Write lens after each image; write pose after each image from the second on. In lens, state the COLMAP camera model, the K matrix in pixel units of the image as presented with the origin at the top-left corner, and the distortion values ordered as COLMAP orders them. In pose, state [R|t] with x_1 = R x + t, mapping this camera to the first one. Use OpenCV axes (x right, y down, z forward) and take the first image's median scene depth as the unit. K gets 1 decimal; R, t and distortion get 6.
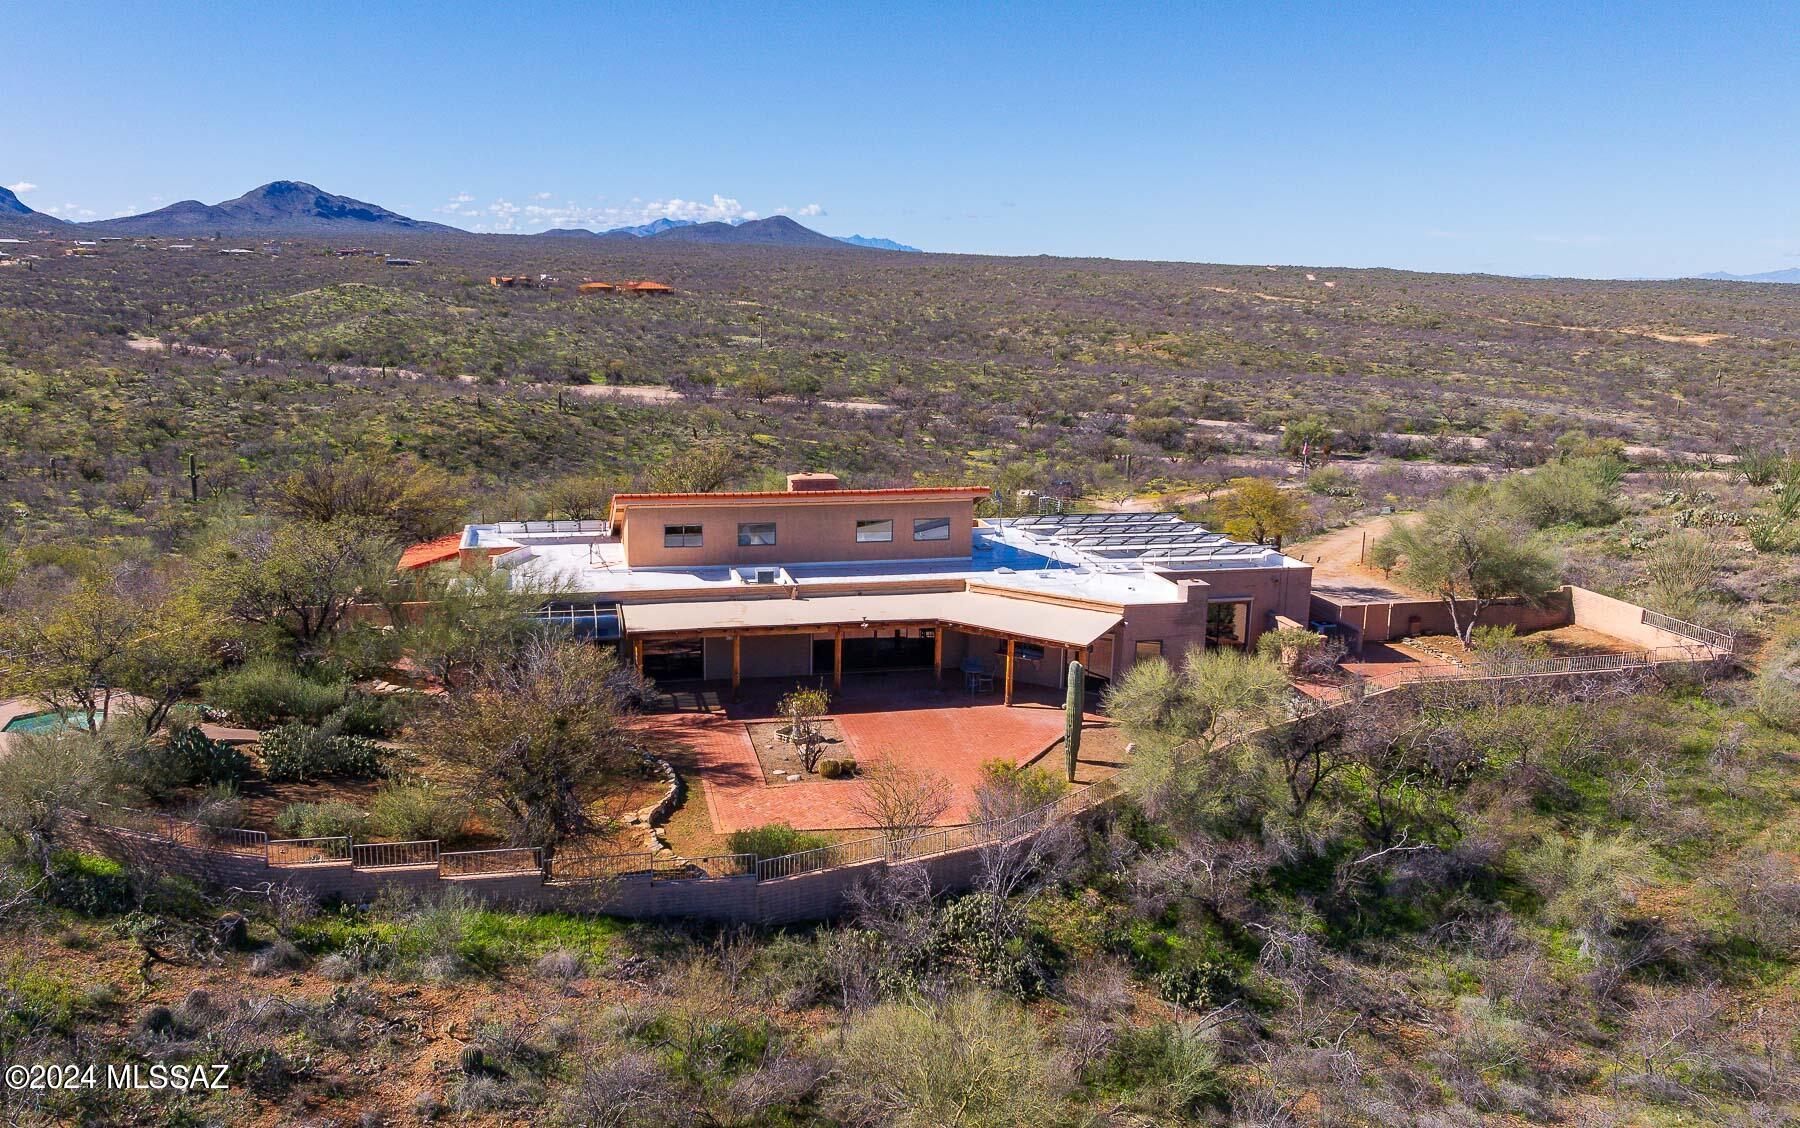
lens RADIAL K [[1410.5, 0, 874.1], [0, 1410.5, 562.6], [0, 0, 1]] dist [-0.027687, -0.002146]
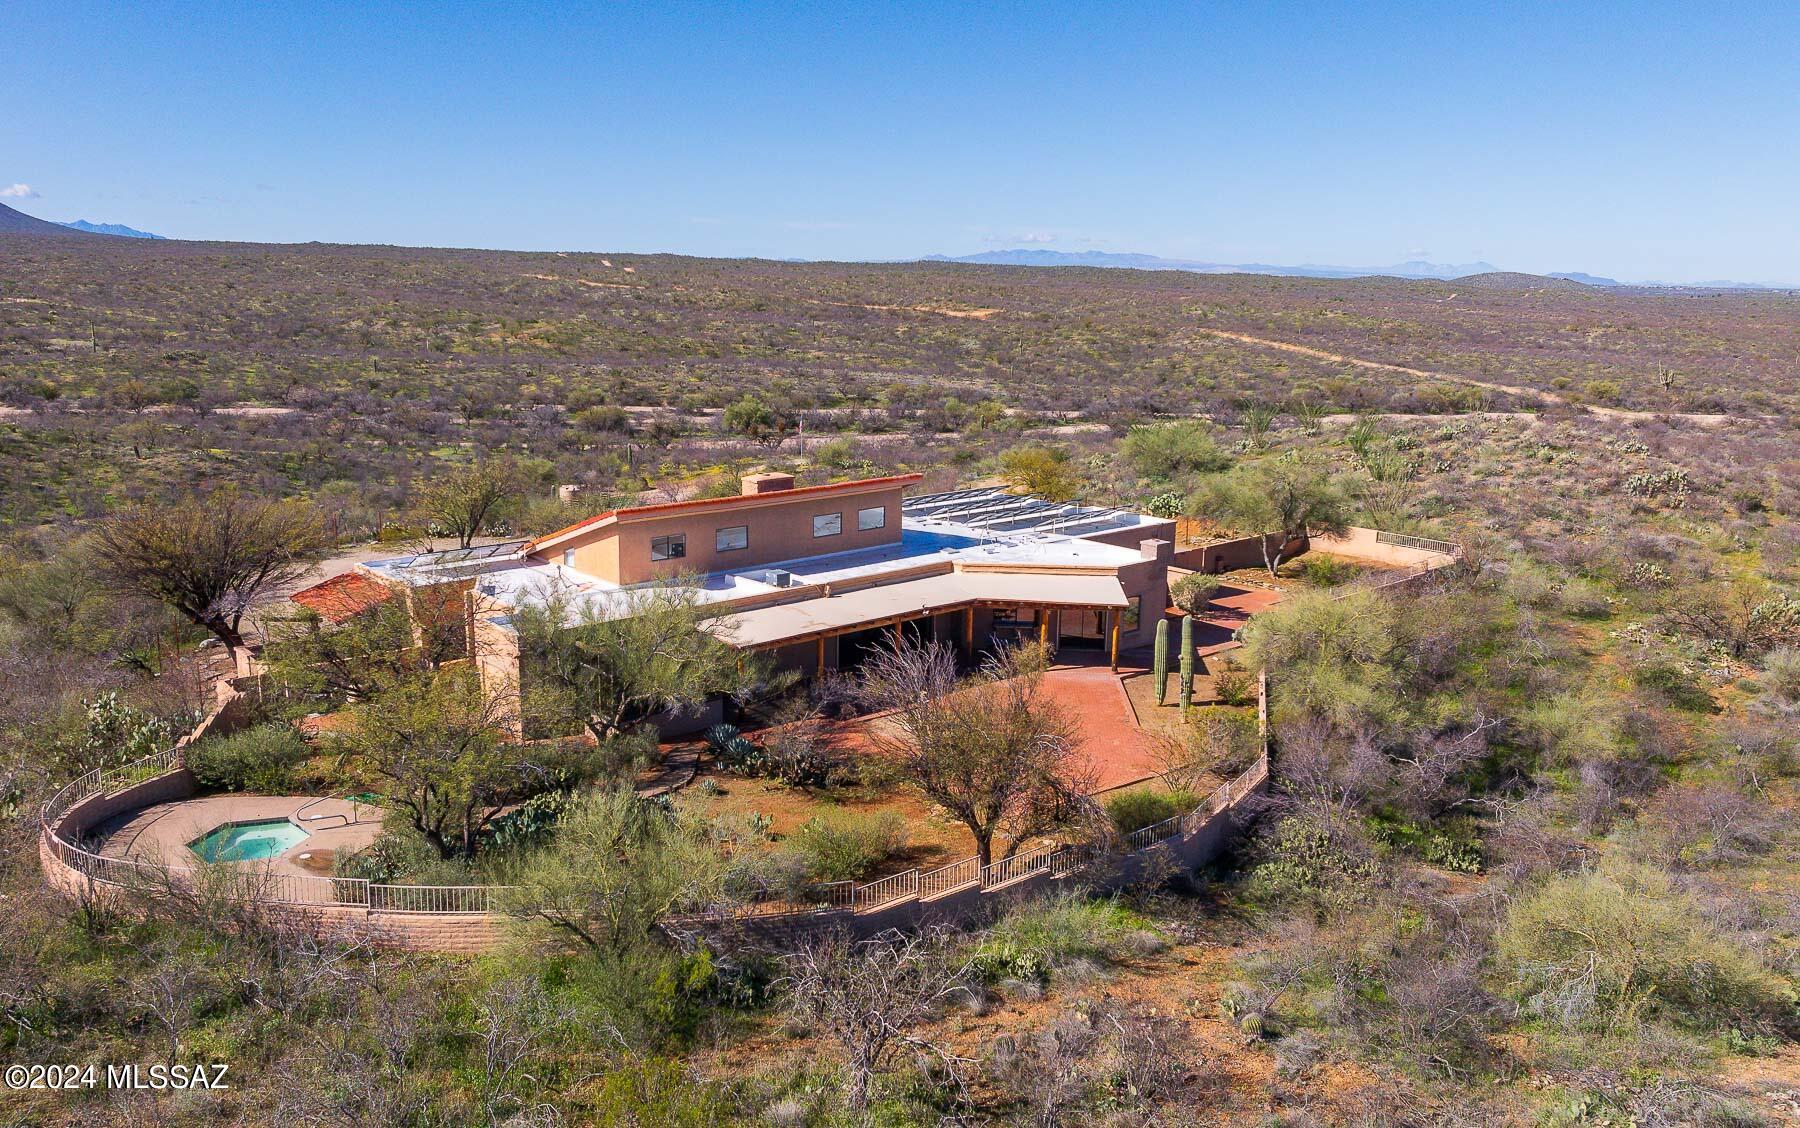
lens RADIAL K [[1410.5, 0, 874.1], [0, 1410.5, 562.6], [0, 0, 1]] dist [-0.027687, -0.002146]
pose [[0.876353, -0.104047, 0.470297, -0.072516], [0.099493, 0.994436, 0.034609, -0.004415], [-0.471281, 0.016461, 0.881829, 0.012894]]
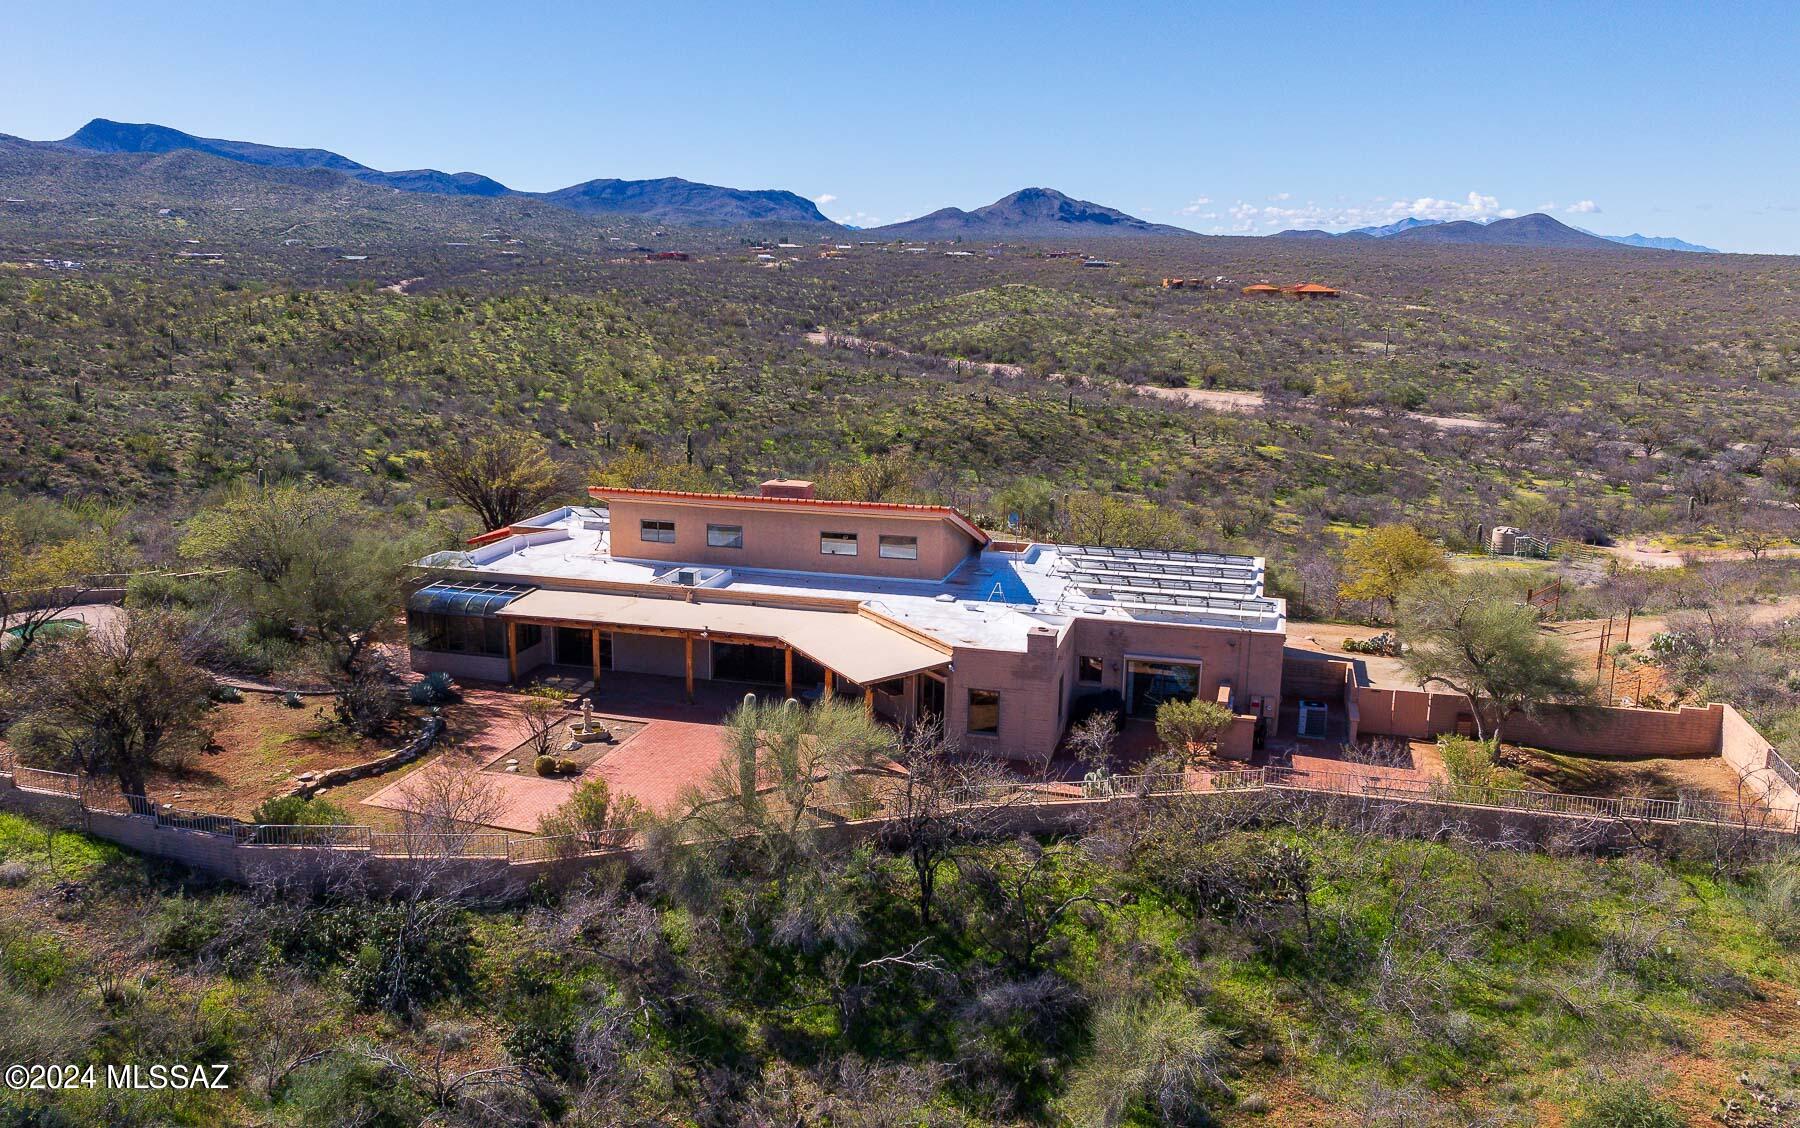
lens RADIAL K [[1410.5, 0, 874.1], [0, 1410.5, 562.6], [0, 0, 1]] dist [-0.027687, -0.002146]
pose [[0.877505, 0.094269, -0.470212, 0.072855], [-0.094820, 0.995238, 0.022576, -0.005106], [0.470101, 0.024774, 0.882265, 0.024310]]
